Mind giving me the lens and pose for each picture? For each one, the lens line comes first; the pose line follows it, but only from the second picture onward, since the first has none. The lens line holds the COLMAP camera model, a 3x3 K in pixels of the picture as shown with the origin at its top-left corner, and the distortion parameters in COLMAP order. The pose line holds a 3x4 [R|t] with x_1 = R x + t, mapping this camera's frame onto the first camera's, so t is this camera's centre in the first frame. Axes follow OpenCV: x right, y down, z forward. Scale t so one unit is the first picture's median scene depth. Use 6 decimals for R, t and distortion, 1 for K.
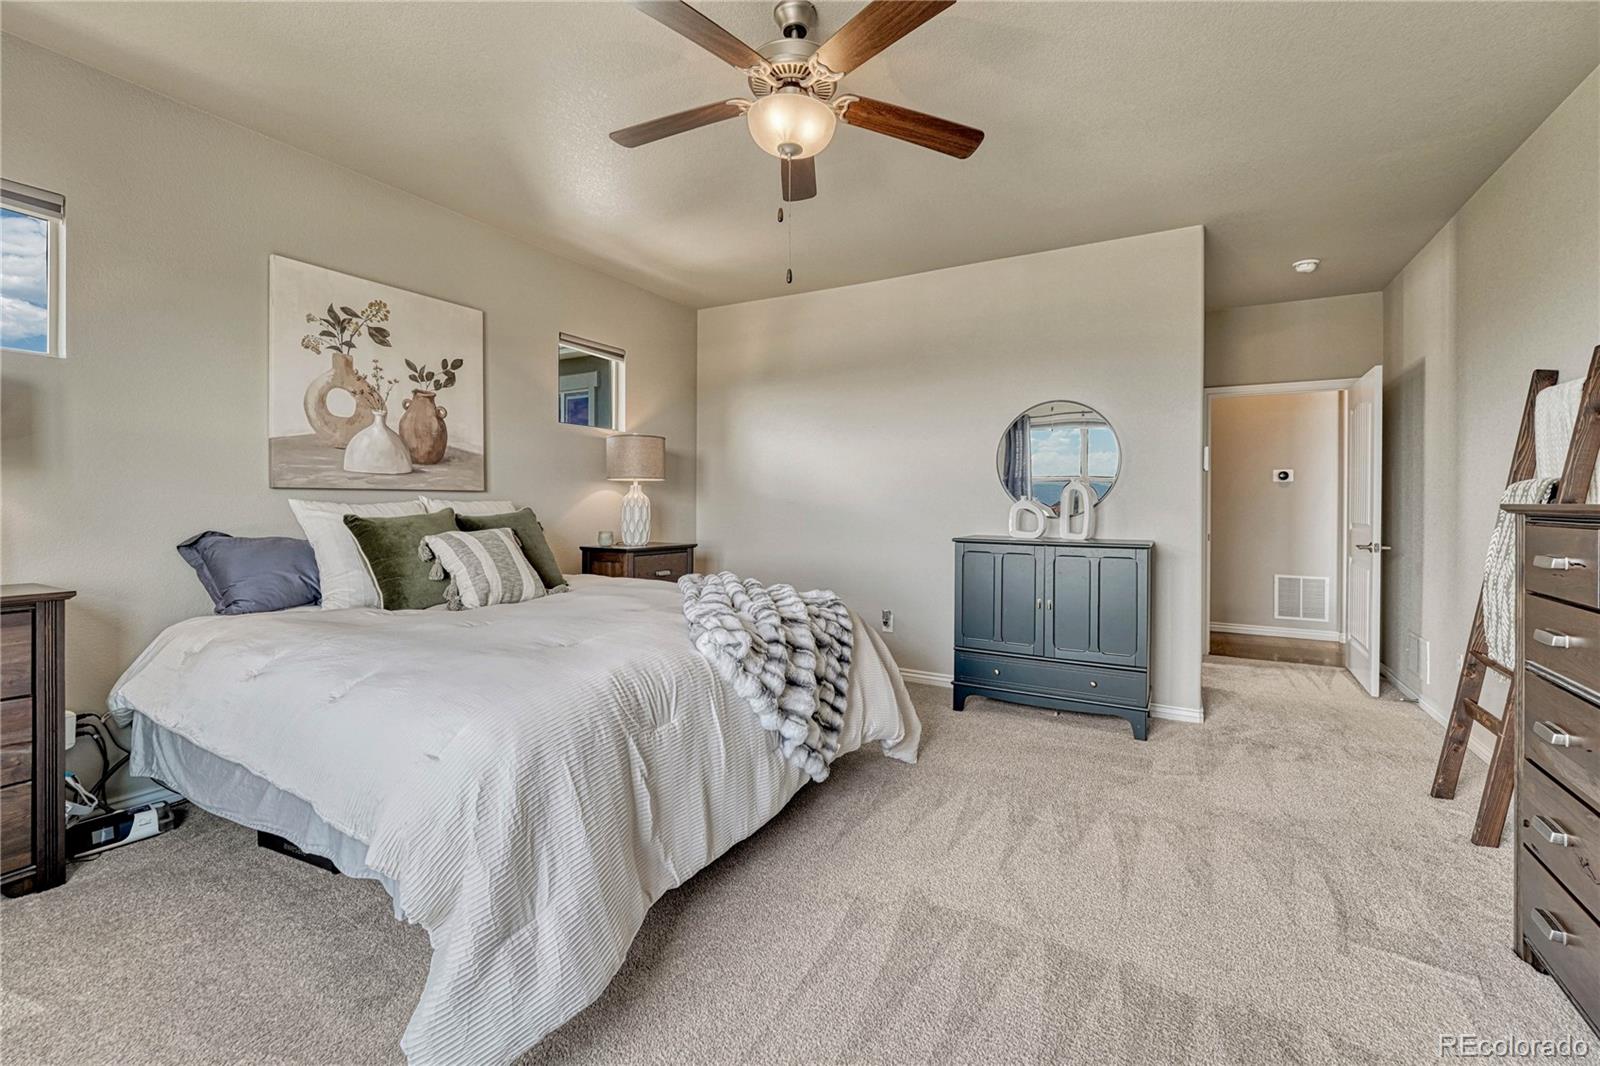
lens RADIAL K [[660.7, 0, 802.0], [0, 660.7, 539.4], [0, 0, 1]] dist [-0.005992, -0.000076]
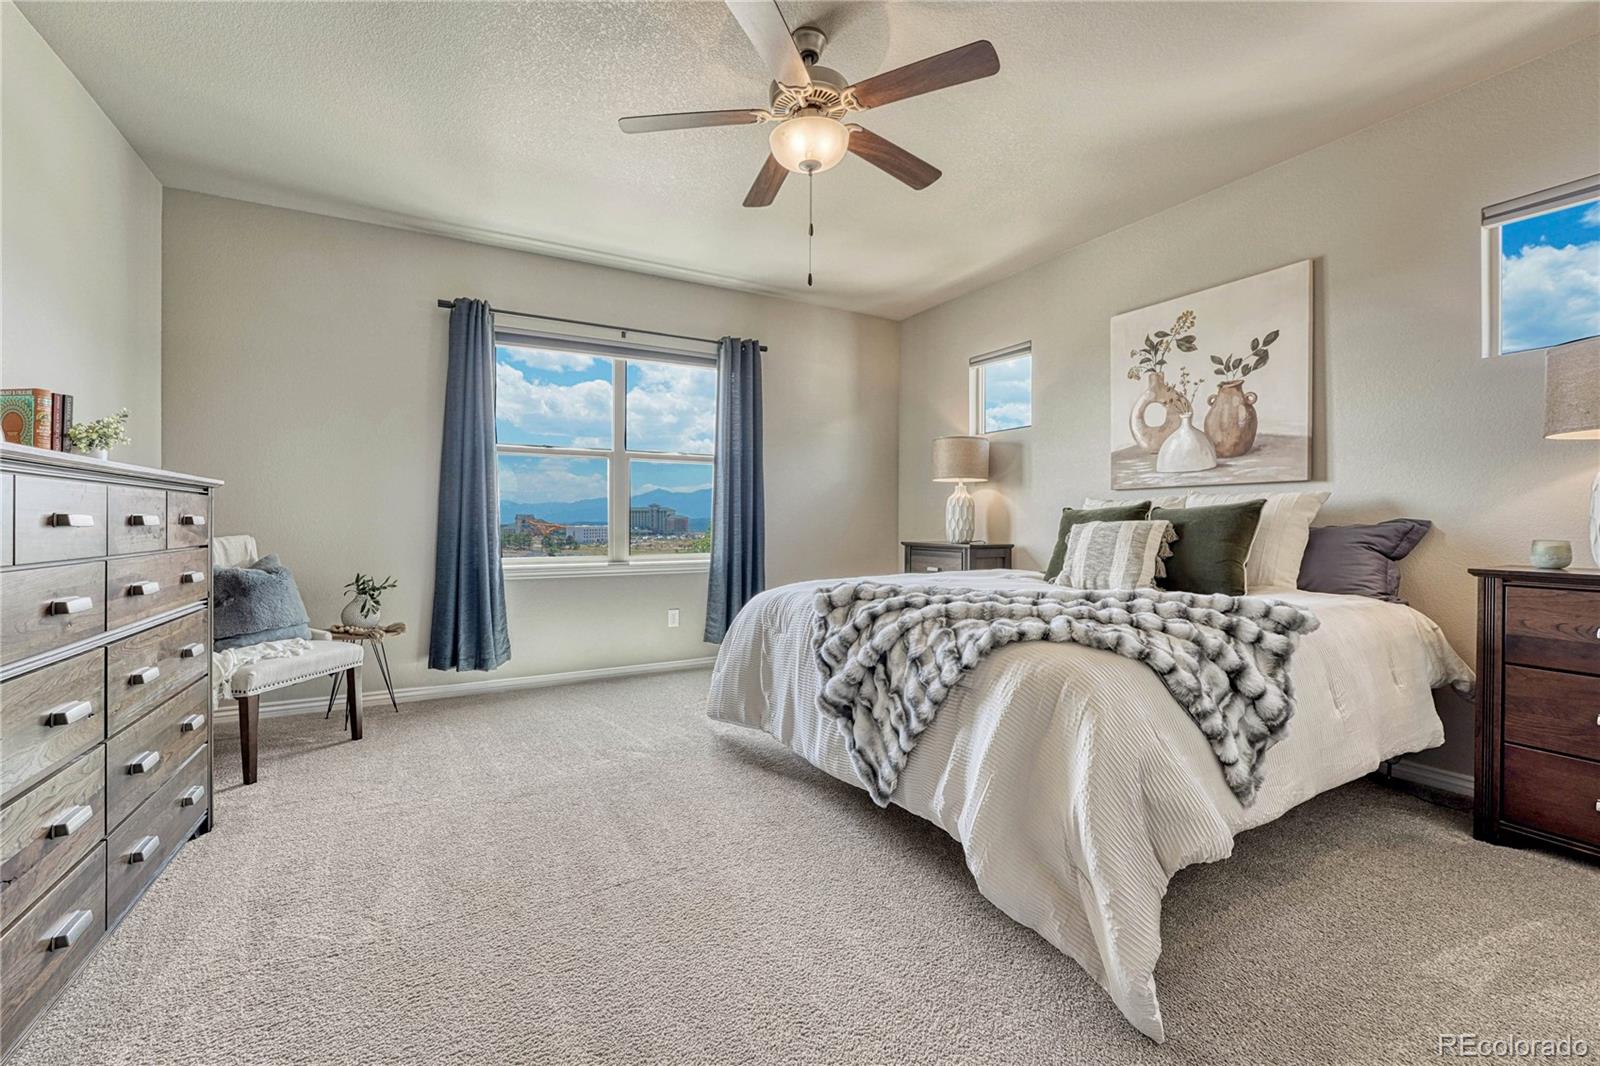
lens RADIAL K [[660.7, 0, 802.0], [0, 660.7, 539.4], [0, 0, 1]] dist [-0.005992, -0.000076]
pose [[-0.493550, 0.025186, -0.869353, 0.599620], [-0.044355, 0.997551, 0.054082, -0.019478], [0.868586, 0.065252, -0.491224, 0.977404]]
